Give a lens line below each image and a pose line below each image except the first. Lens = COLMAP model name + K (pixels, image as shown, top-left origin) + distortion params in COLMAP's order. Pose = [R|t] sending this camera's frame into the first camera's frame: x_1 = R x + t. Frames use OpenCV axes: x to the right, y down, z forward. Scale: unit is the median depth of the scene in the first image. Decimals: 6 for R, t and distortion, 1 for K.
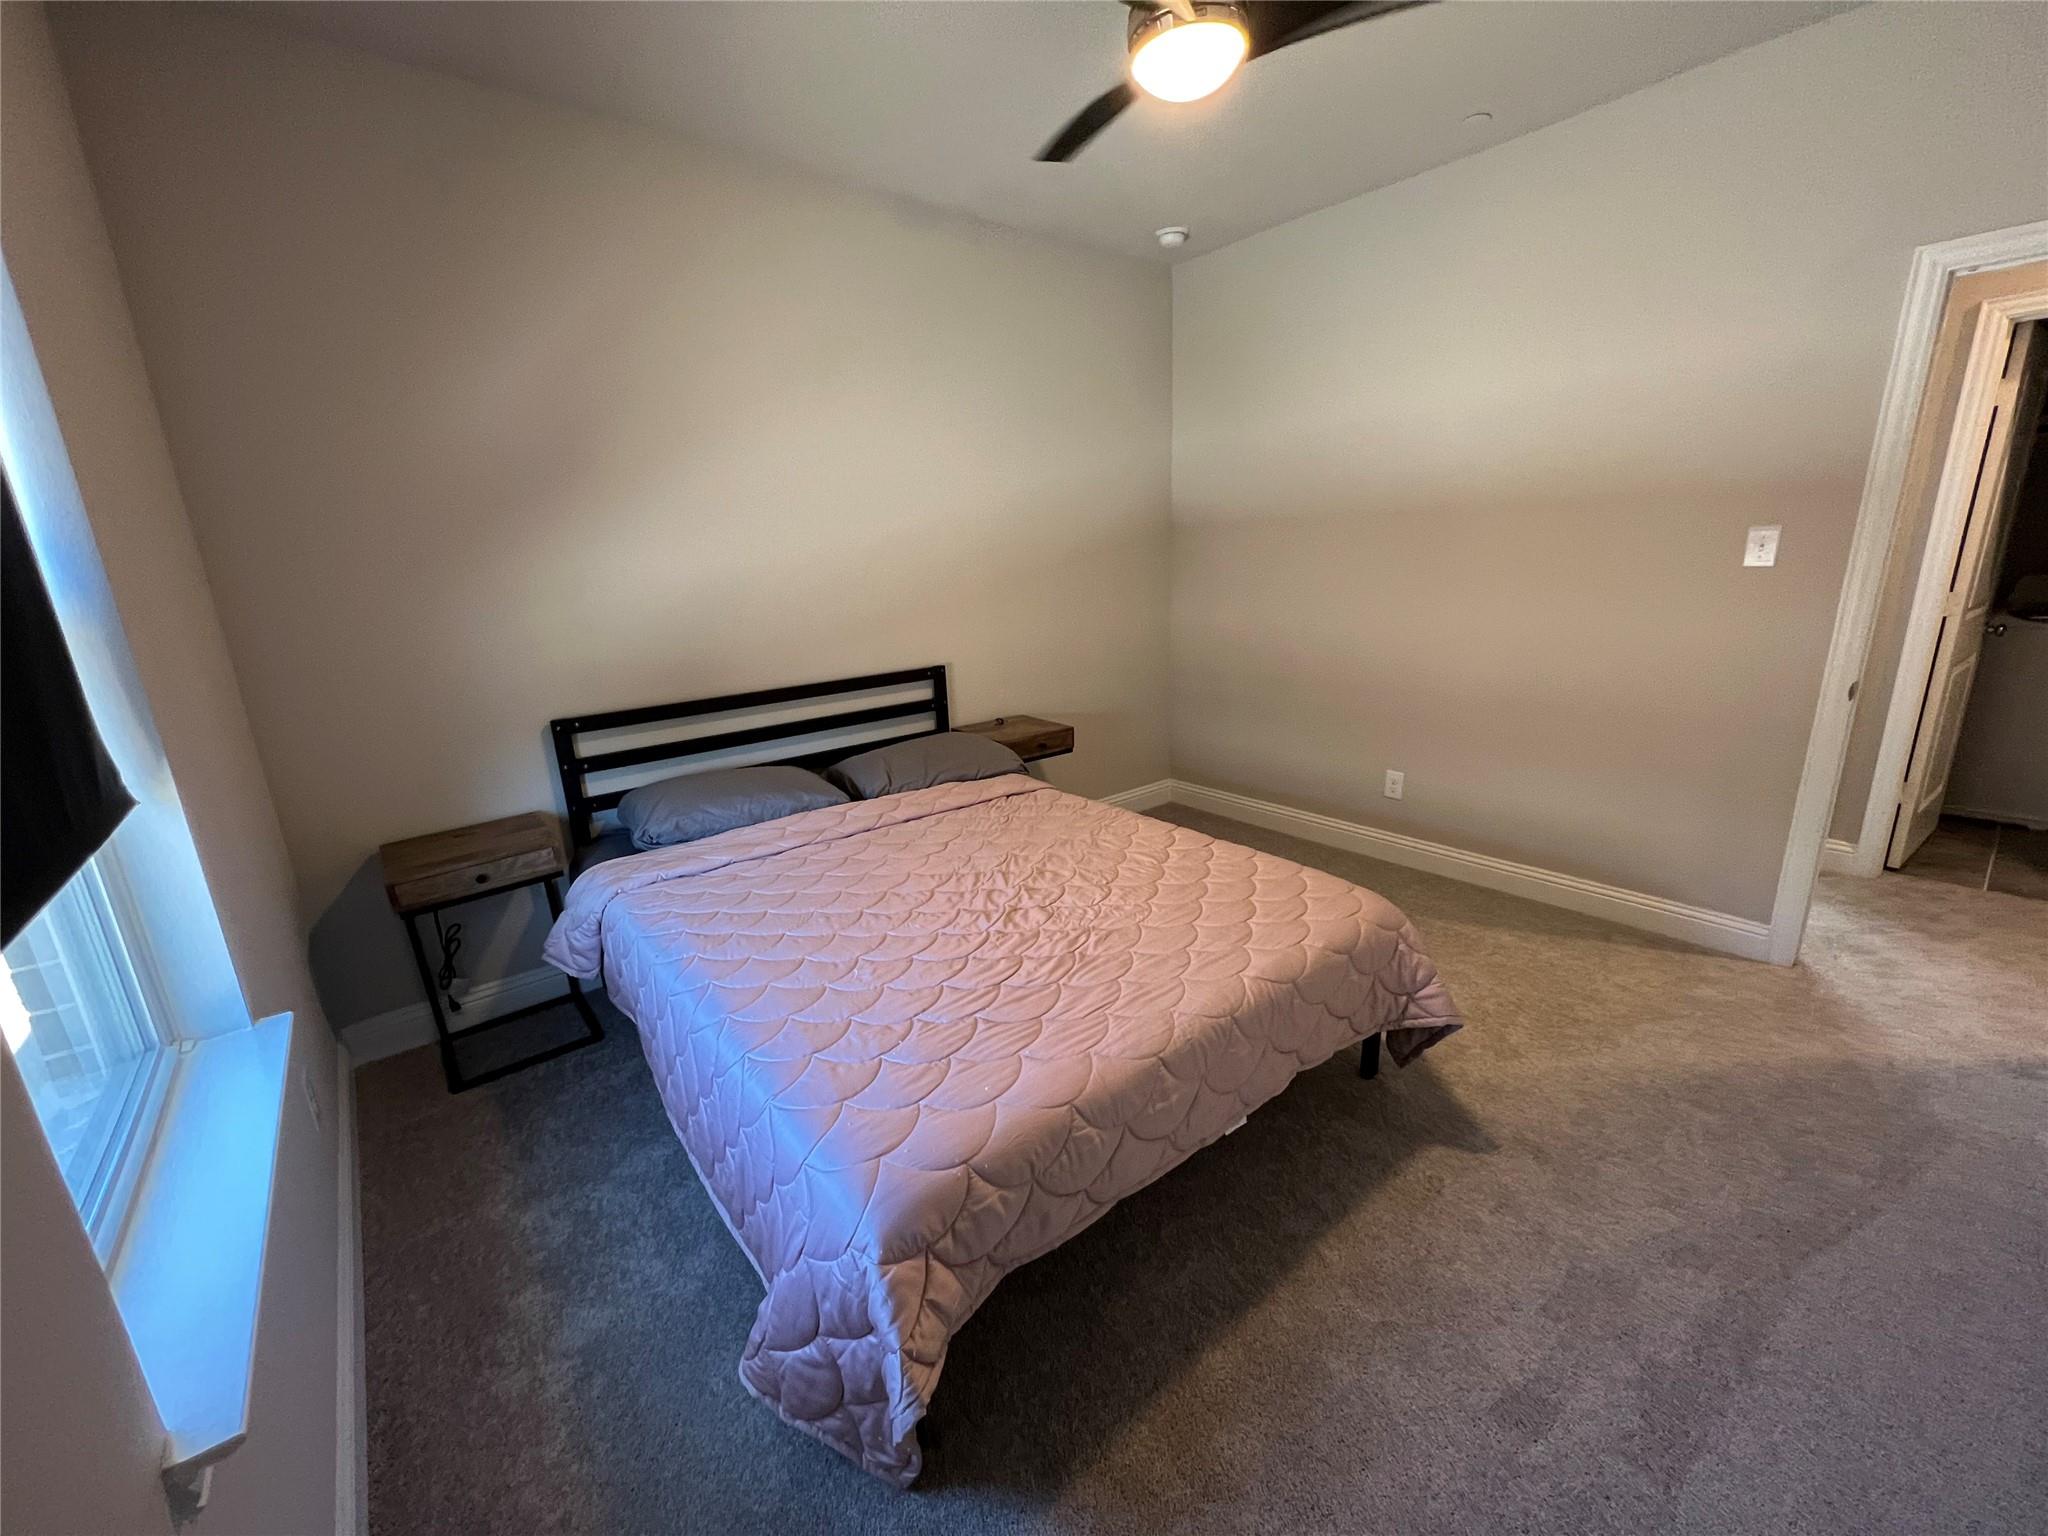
lens RADIAL K [[825.9, 0, 1023.5], [0, 825.9, 771.8], [0, 0, 1]] dist [0.000140, 0.000062]
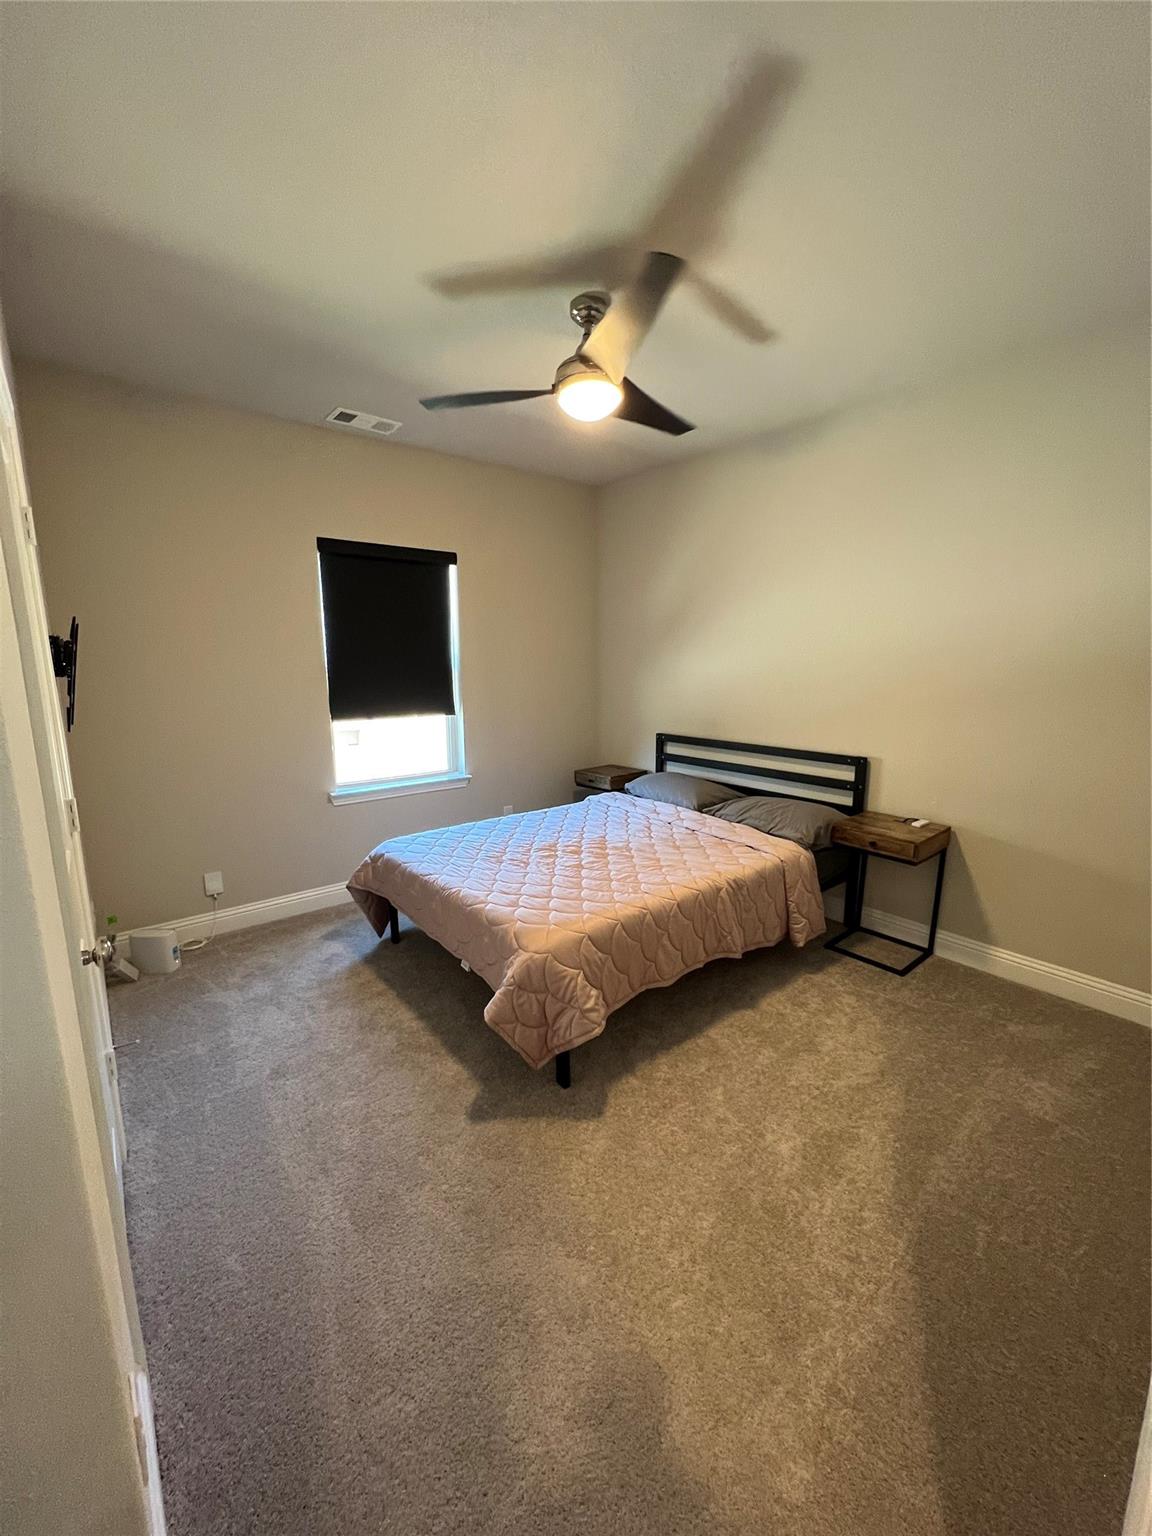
lens RADIAL K [[619.4, 0, 572.7], [0, 619.4, 771.3], [0, 0, 1]] dist [0.000140, 0.000062]
pose [[-0.035183, 0.208516, -0.977386, 0.887445], [-0.253131, 0.944241, 0.210557, -0.210412], [0.966792, 0.254815, 0.019561, 0.625639]]
